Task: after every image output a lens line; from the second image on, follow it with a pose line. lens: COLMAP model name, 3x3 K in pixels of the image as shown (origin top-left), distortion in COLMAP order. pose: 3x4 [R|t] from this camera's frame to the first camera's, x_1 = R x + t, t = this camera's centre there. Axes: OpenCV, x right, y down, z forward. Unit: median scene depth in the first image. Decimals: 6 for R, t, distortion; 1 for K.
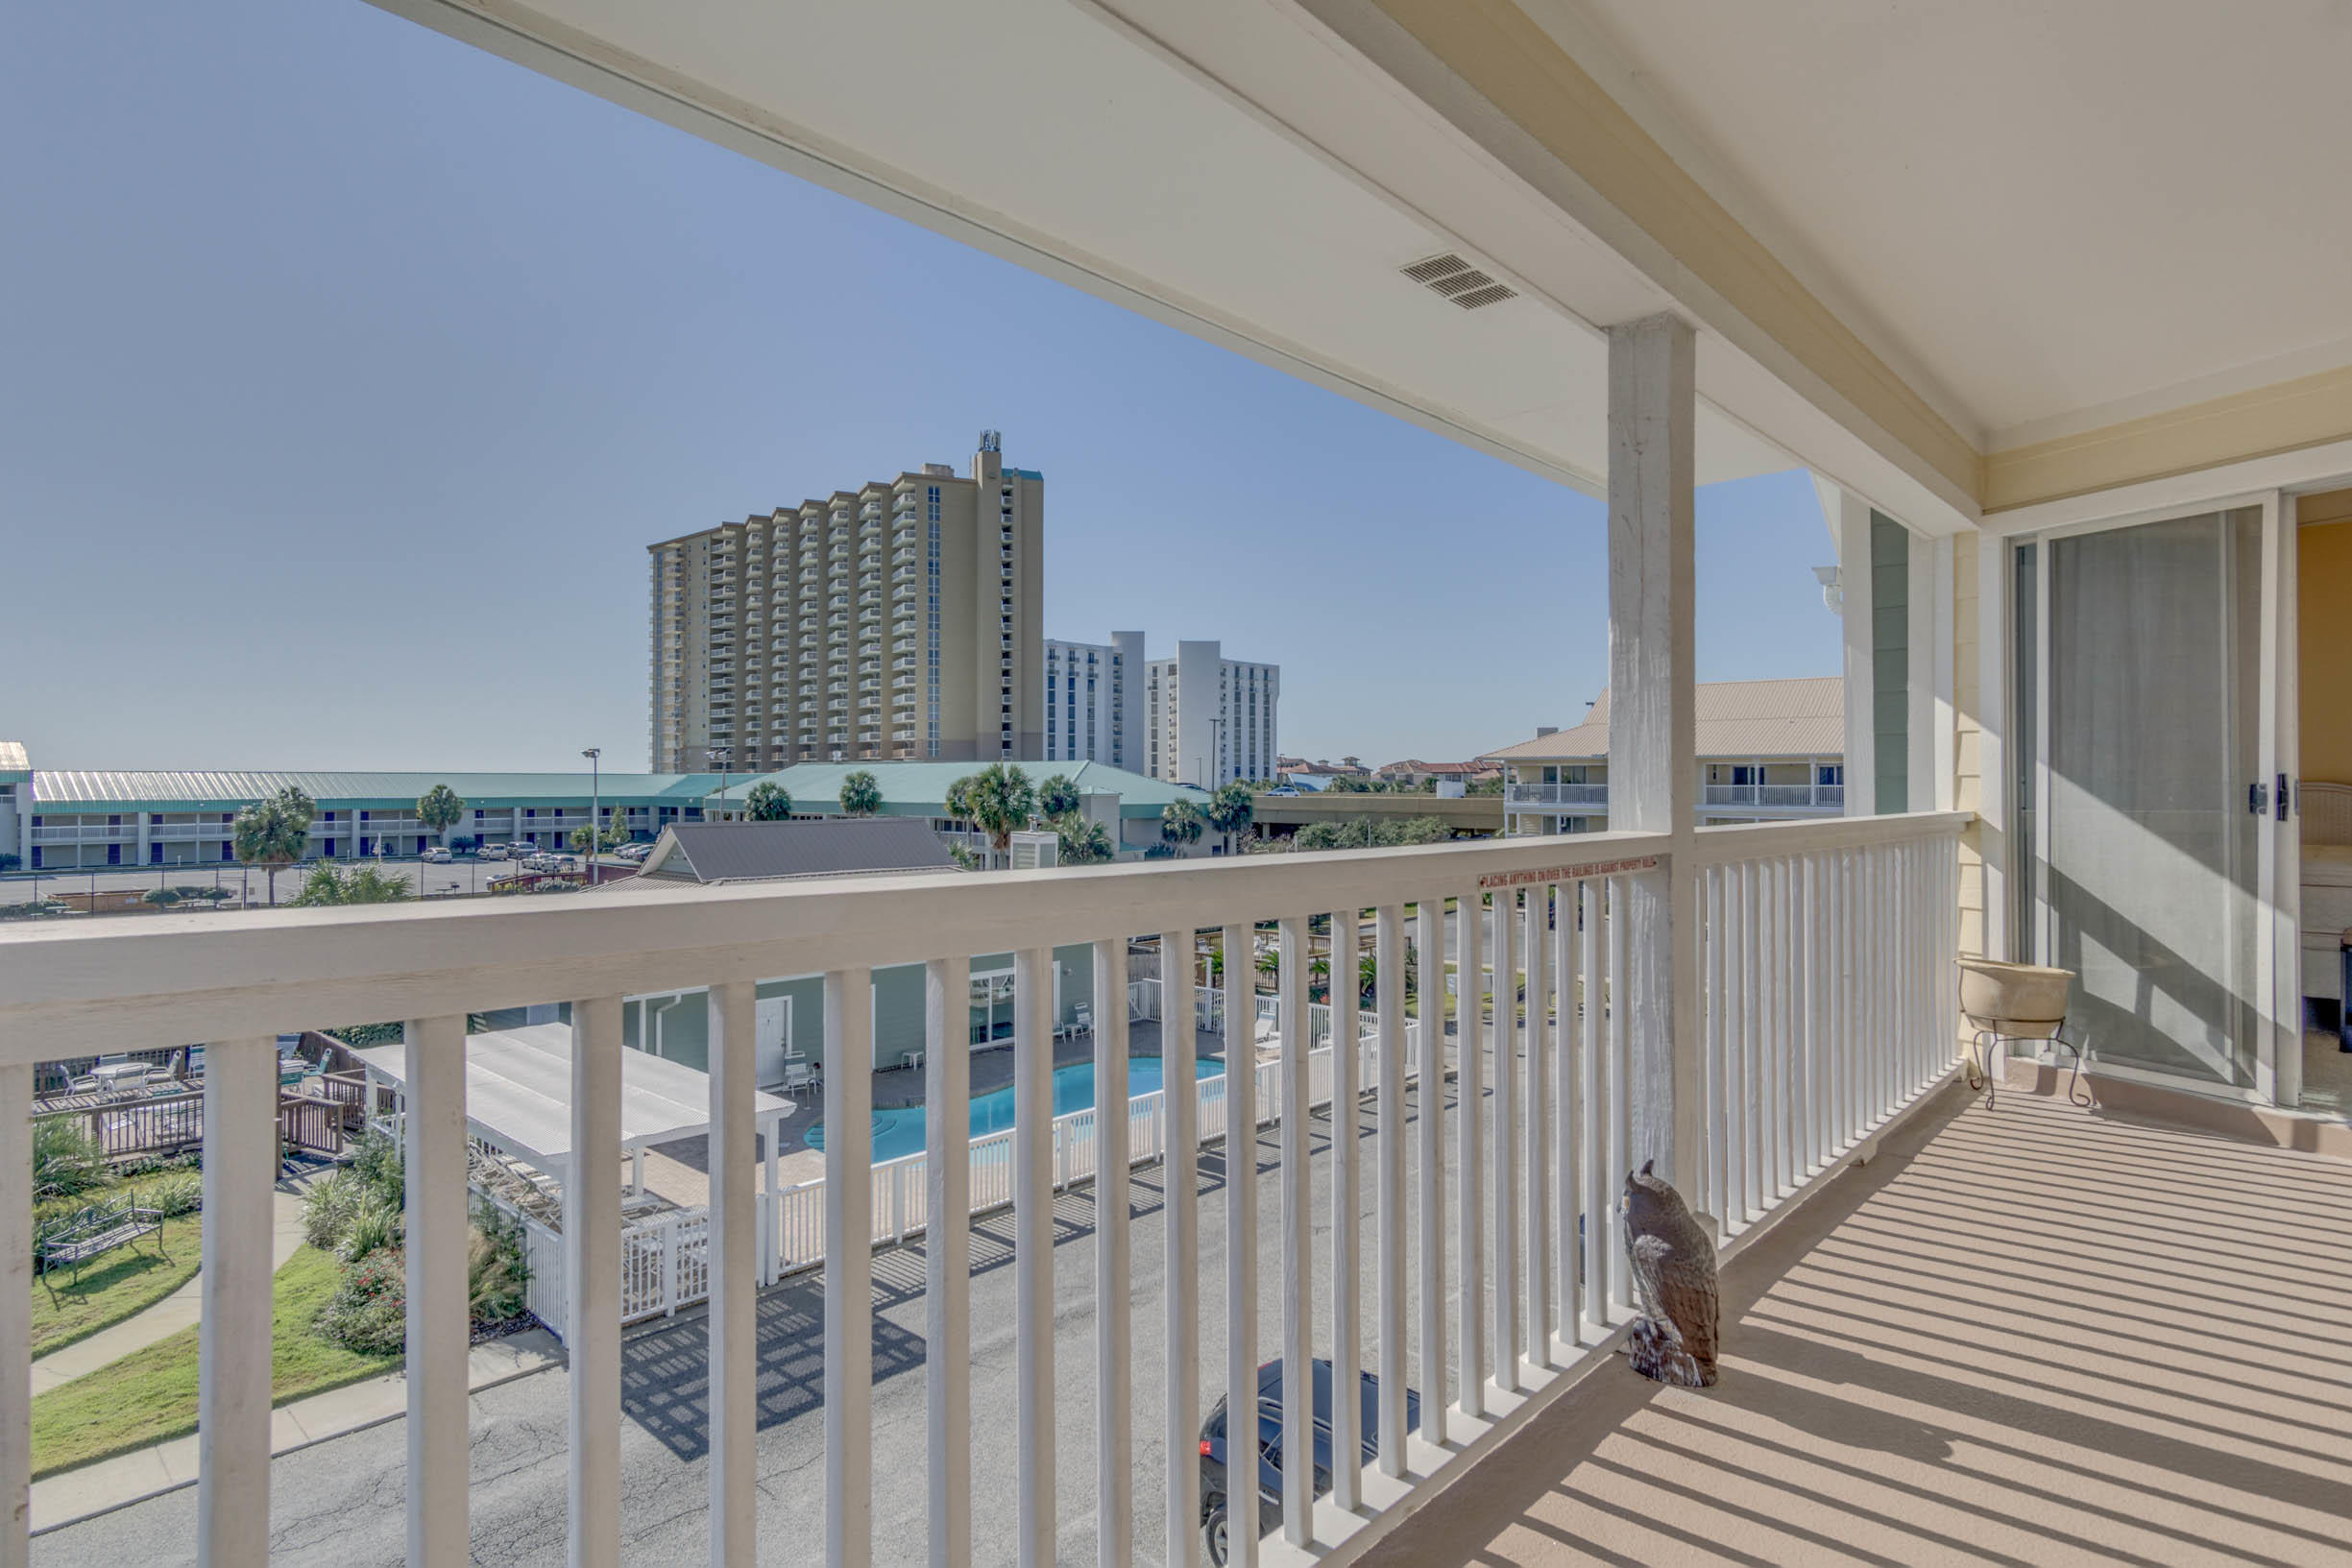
lens RADIAL K [[1241.1, 0, 1172.4], [0, 1241.1, 778.1], [0, 0, 1]] dist [0.005822, 0.002750]
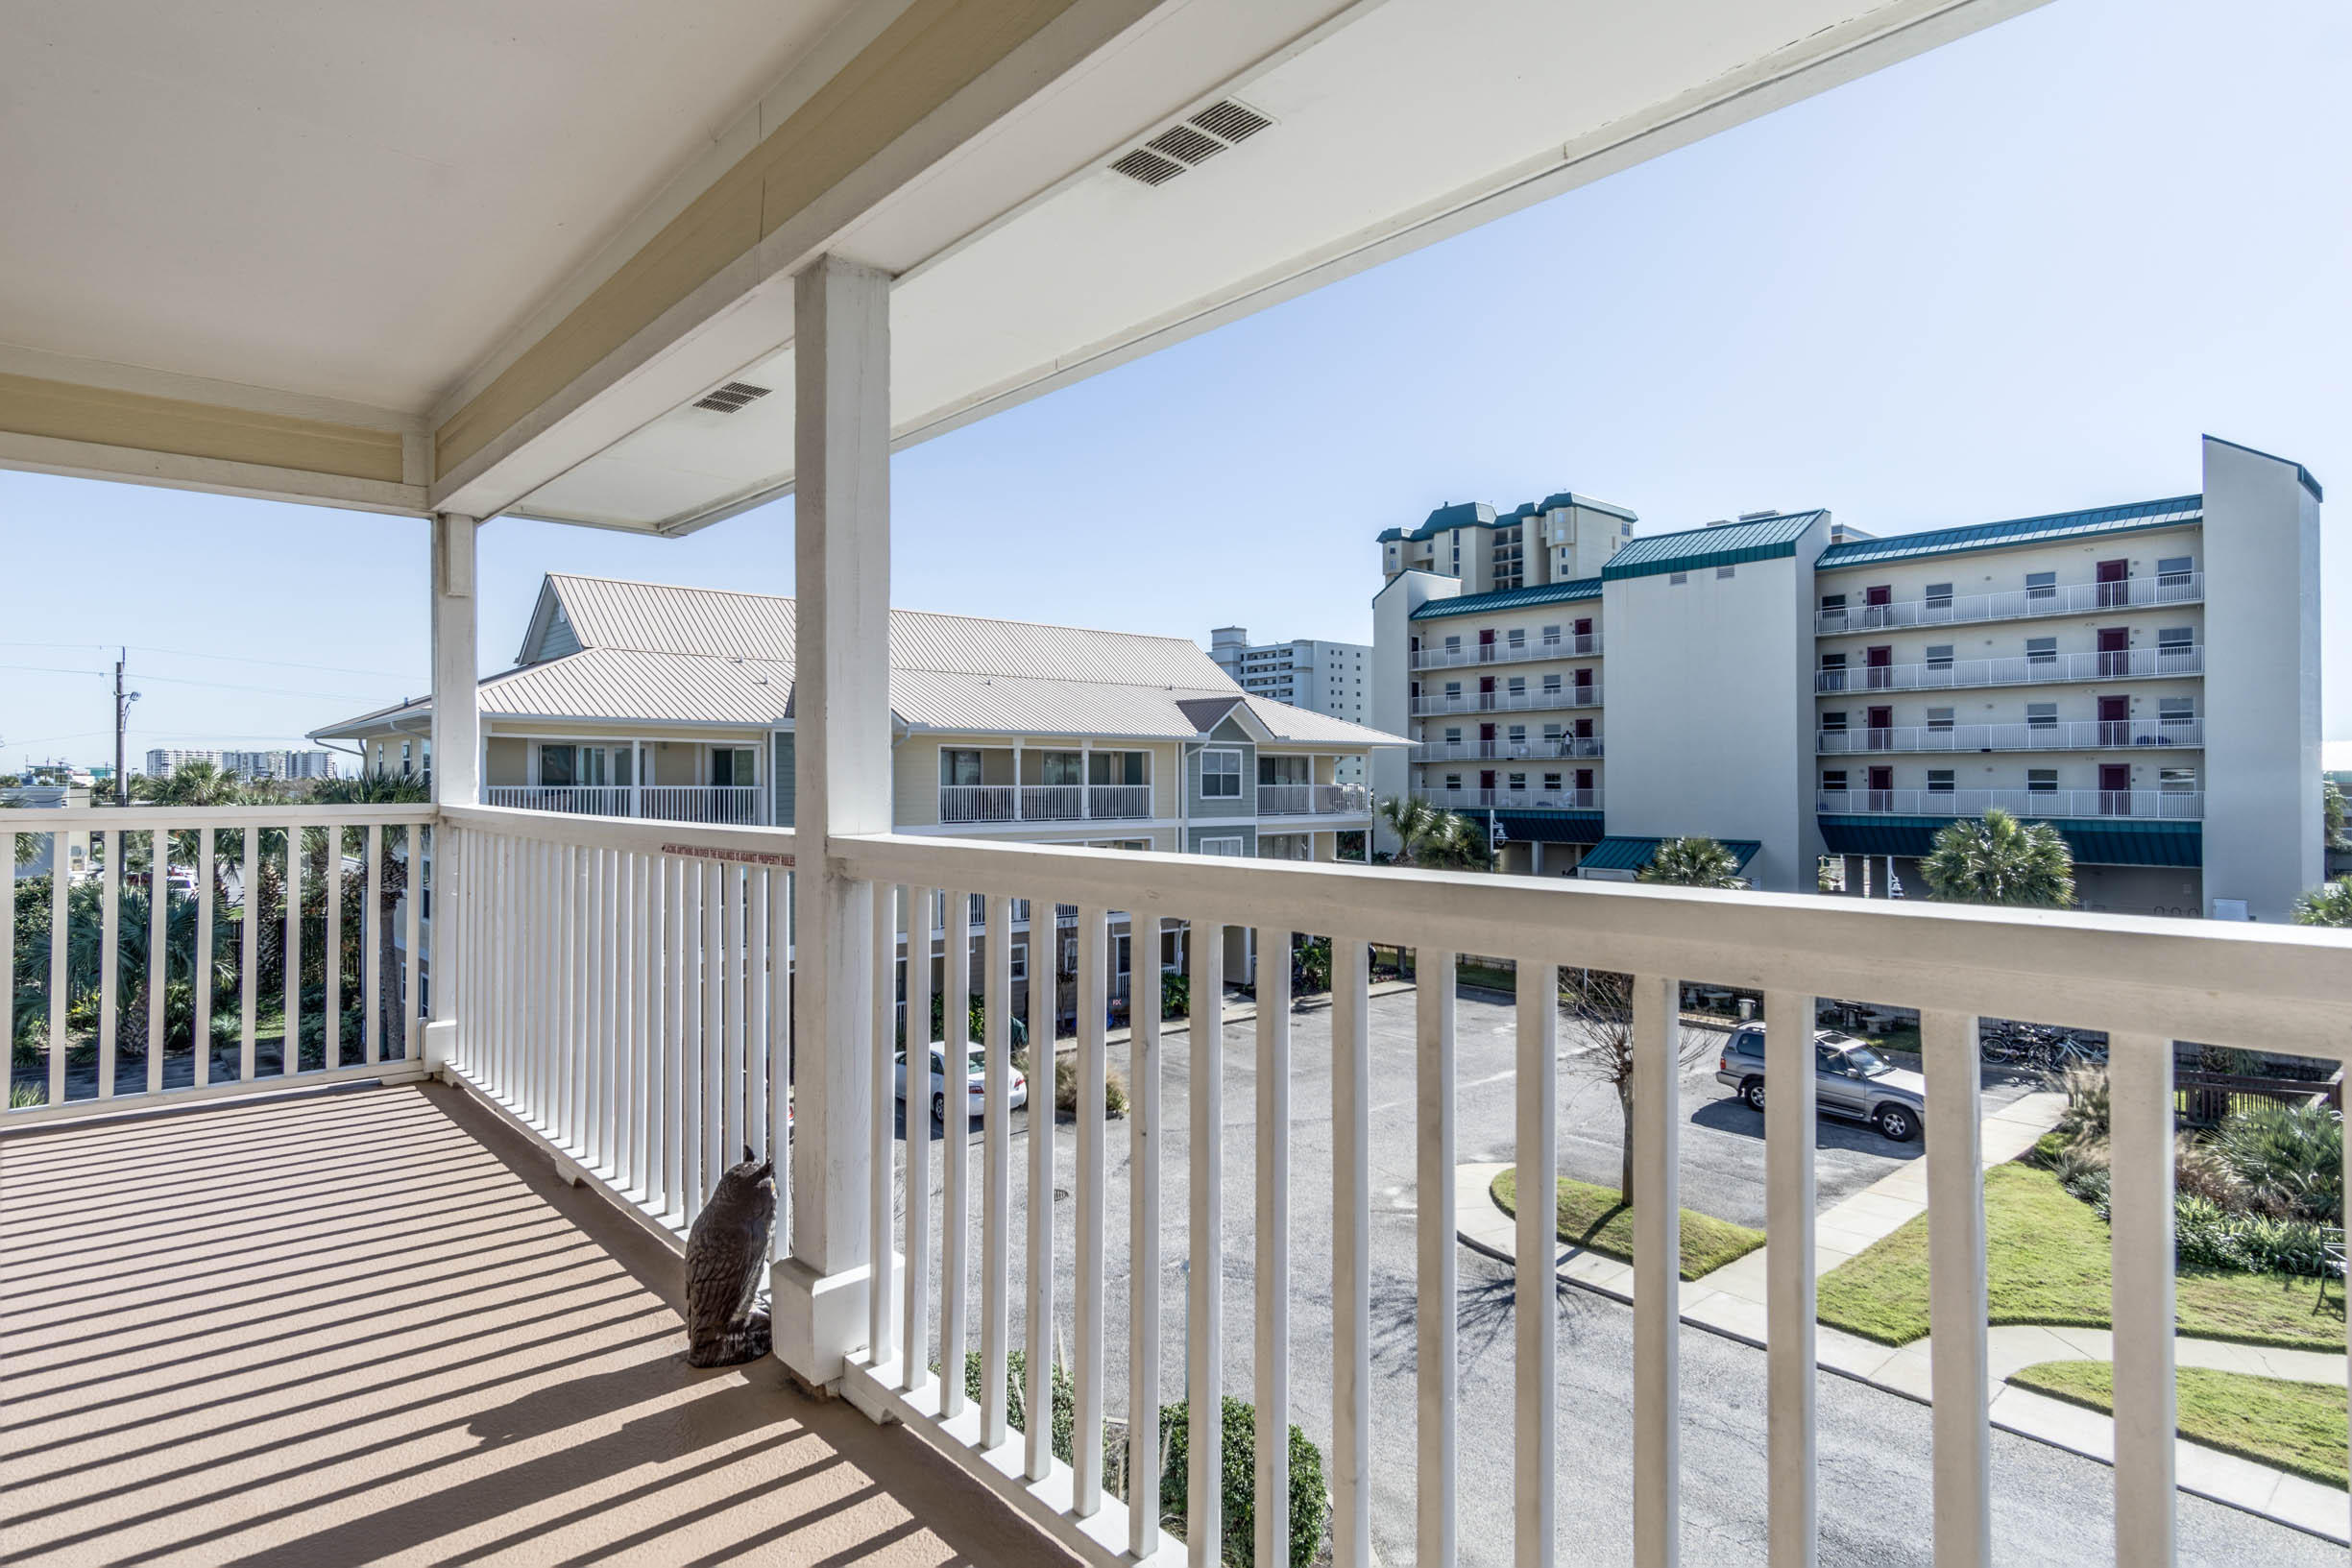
lens RADIAL K [[1241.1, 0, 1172.4], [0, 1241.1, 778.1], [0, 0, 1]] dist [0.005822, 0.002750]
pose [[-0.097455, -0.008045, -0.995207, 0.324208], [0.007244, 0.999935, -0.008793, 0.002709], [0.995214, -0.008066, -0.097390, 0.341478]]
